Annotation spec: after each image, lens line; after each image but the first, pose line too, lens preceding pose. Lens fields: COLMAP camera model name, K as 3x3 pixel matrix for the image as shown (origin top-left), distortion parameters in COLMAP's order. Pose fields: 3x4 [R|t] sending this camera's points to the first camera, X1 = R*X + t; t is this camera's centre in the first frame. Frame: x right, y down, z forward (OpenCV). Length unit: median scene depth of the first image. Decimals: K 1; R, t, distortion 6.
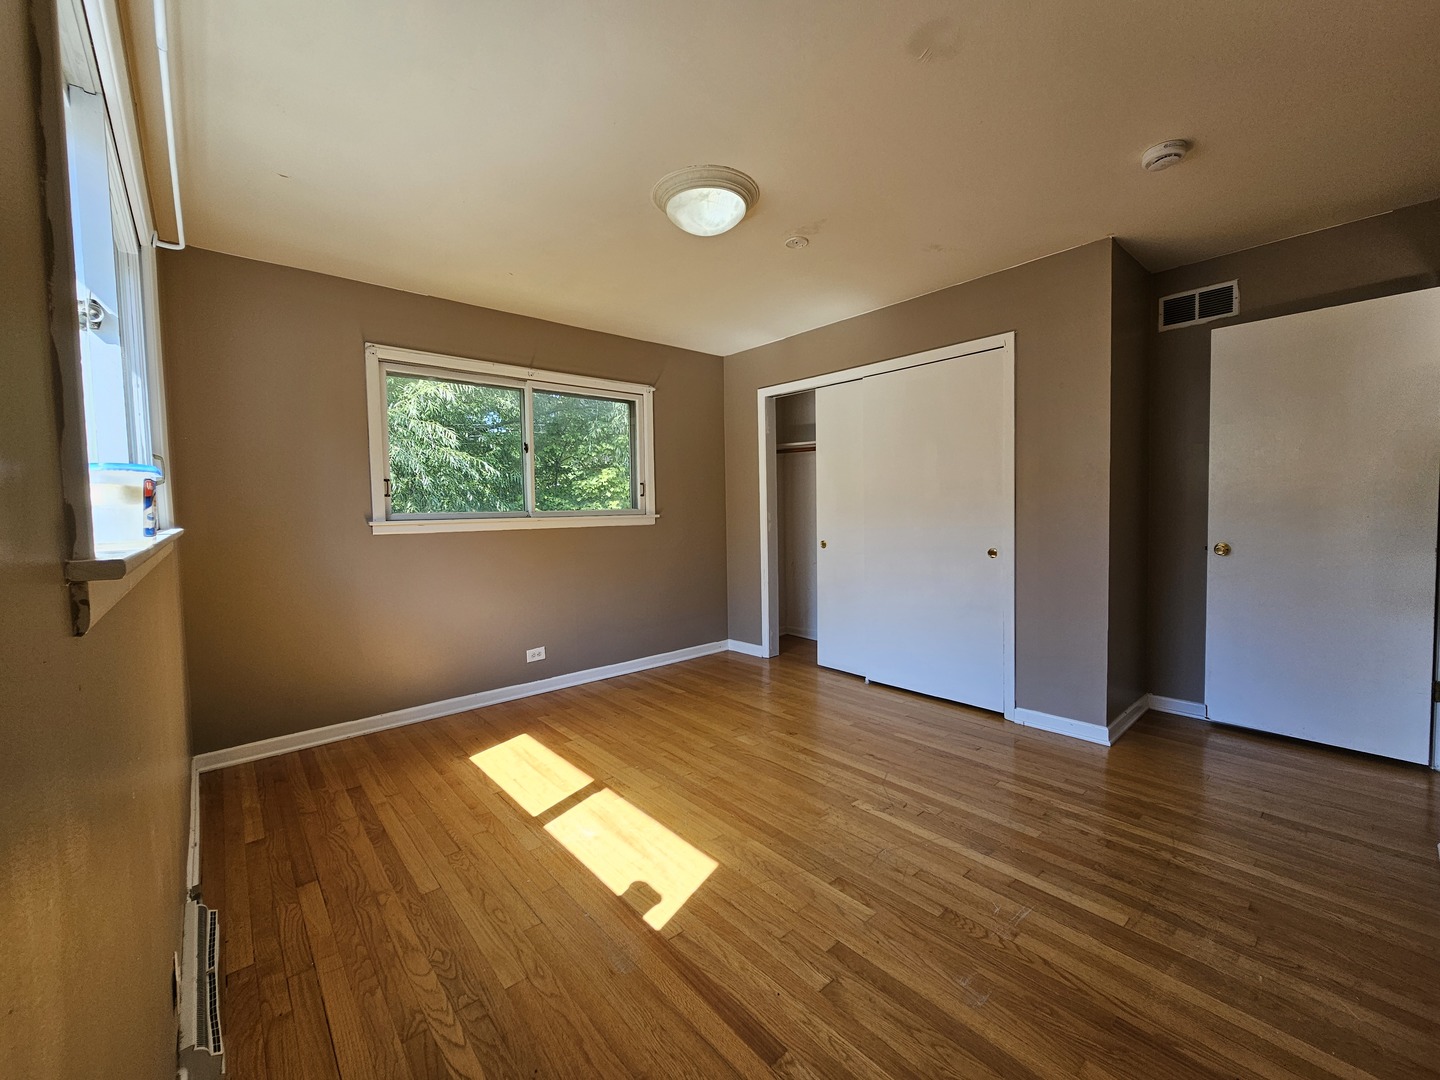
lens RADIAL K [[586.4, 0, 720.9], [0, 586.4, 538.3], [0, 0, 1]] dist [-0.002693, 0.000745]
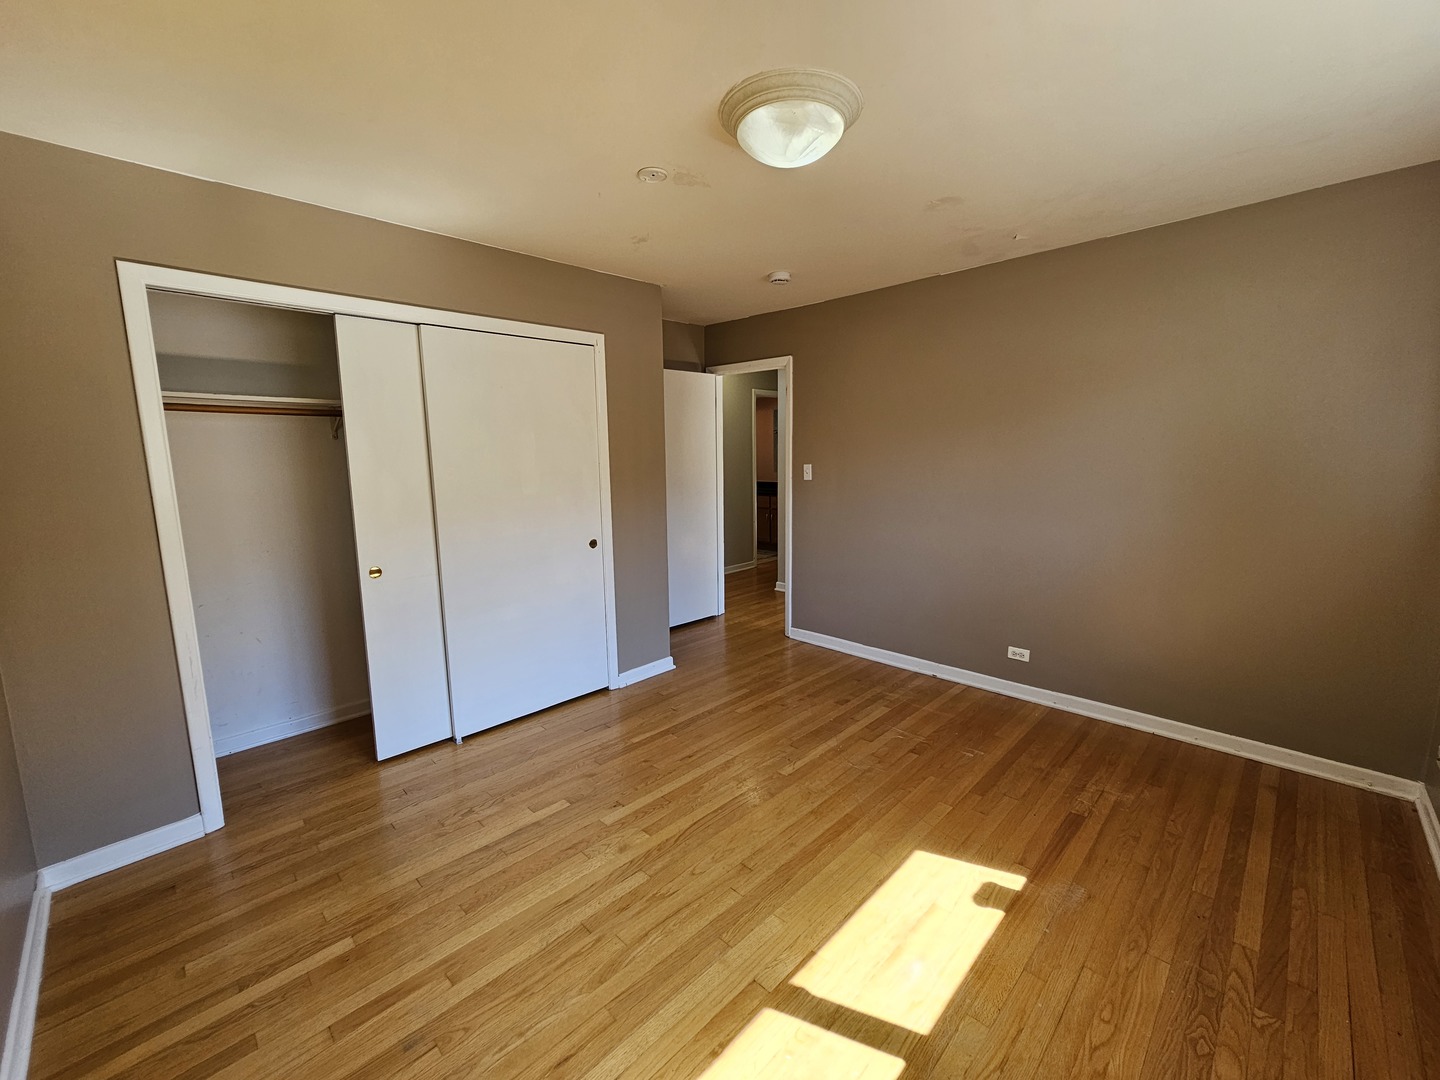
lens RADIAL K [[586.4, 0, 722.2], [0, 586.4, 538.0], [0, 0, 1]] dist [-0.002693, 0.000745]
pose [[-0.069380, -0.129237, 0.989184, -0.684203], [0.069433, 0.988543, 0.134023, -0.126978], [-0.995171, 0.077980, -0.059612, 0.969872]]
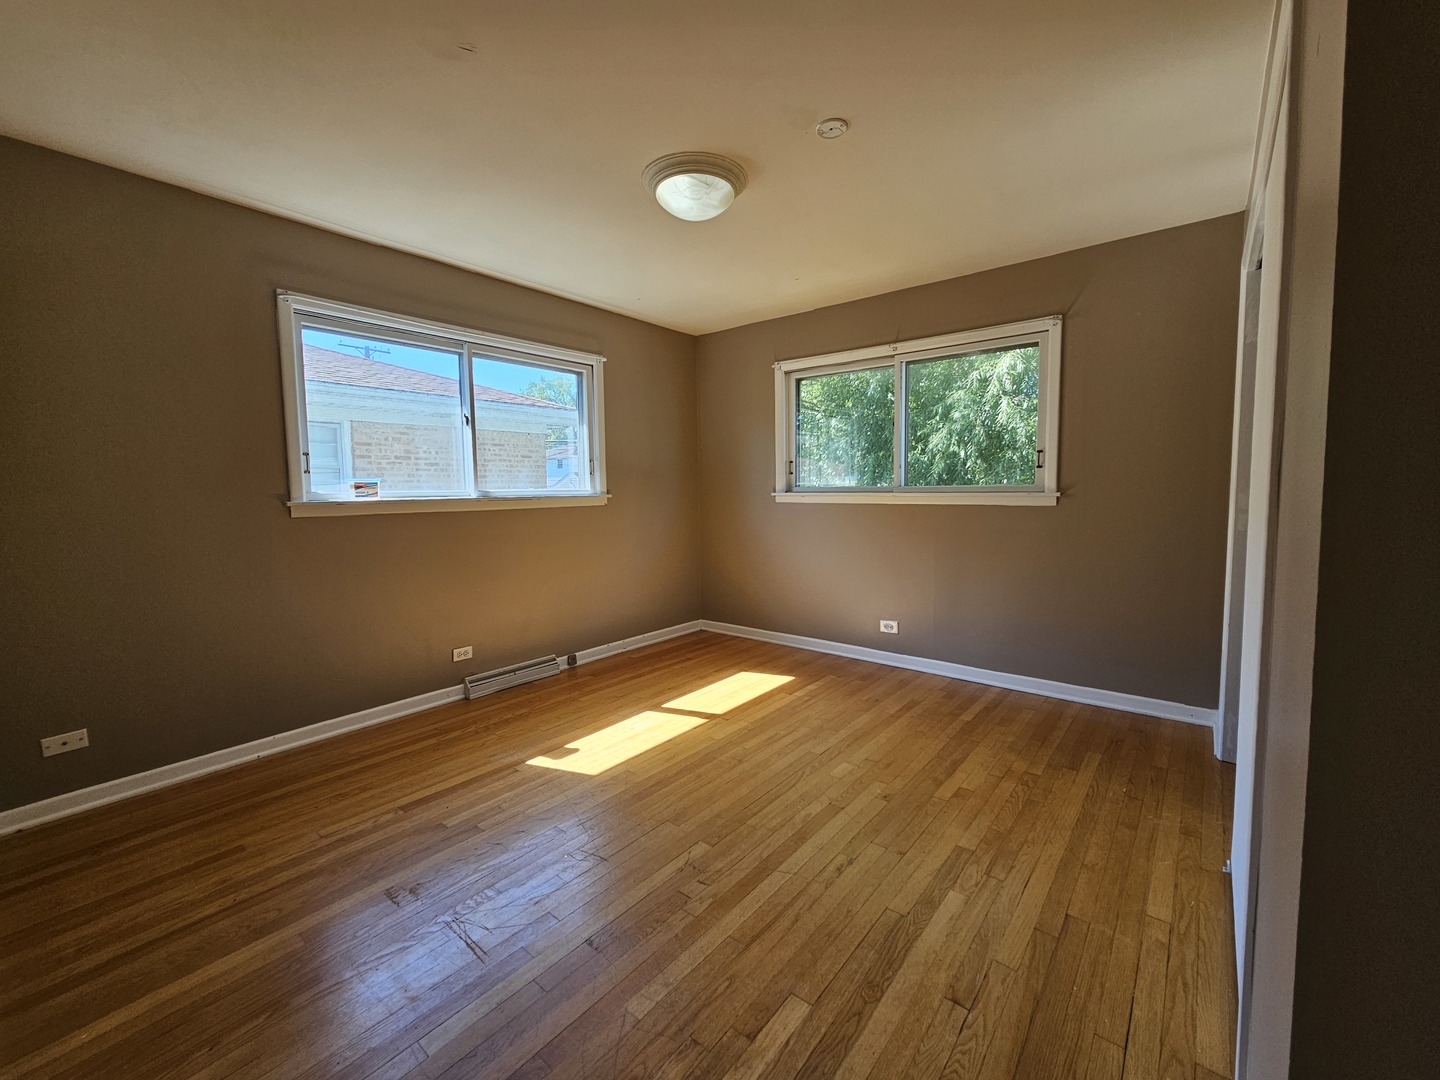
lens RADIAL K [[586.4, 0, 725.3], [0, 586.4, 536.8], [0, 0, 1]] dist [-0.002693, 0.000745]
pose [[0.168247, 0.100781, -0.980580, 0.856664], [-0.044241, 0.994530, 0.094624, -0.057401], [0.984752, 0.027462, 0.171785, 0.737545]]
